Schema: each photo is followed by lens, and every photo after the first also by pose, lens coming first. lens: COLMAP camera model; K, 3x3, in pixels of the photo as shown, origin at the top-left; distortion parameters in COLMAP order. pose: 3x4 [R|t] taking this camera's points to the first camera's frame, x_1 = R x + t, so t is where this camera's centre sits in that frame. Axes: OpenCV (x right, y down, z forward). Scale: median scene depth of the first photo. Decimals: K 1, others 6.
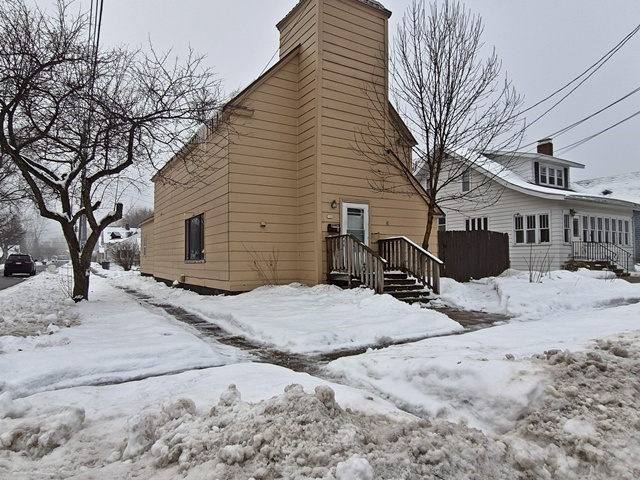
lens RADIAL K [[412.1, 0, 320.0], [0, 412.1, 240.0], [0, 0, 1]] dist [-0.001548, -0.000277]
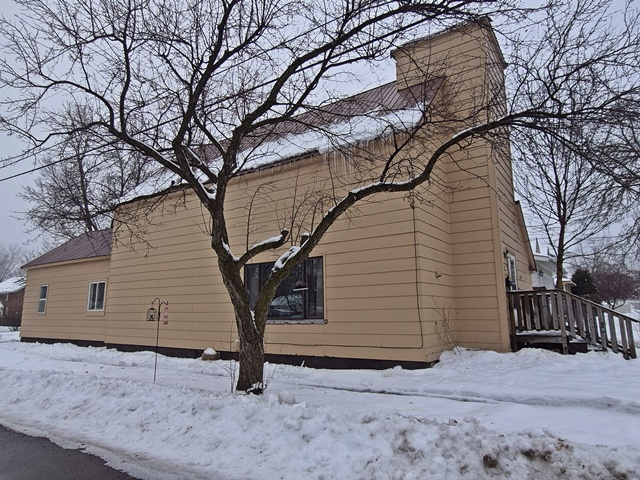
lens RADIAL K [[412.1, 0, 320.0], [0, 412.1, 240.0], [0, 0, 1]] dist [-0.001548, -0.000277]
pose [[0.908408, 0.066368, 0.412784, -0.687756], [-0.012181, 0.991102, -0.132543, 0.005438], [-0.417908, 0.115375, 0.901133, 0.359164]]
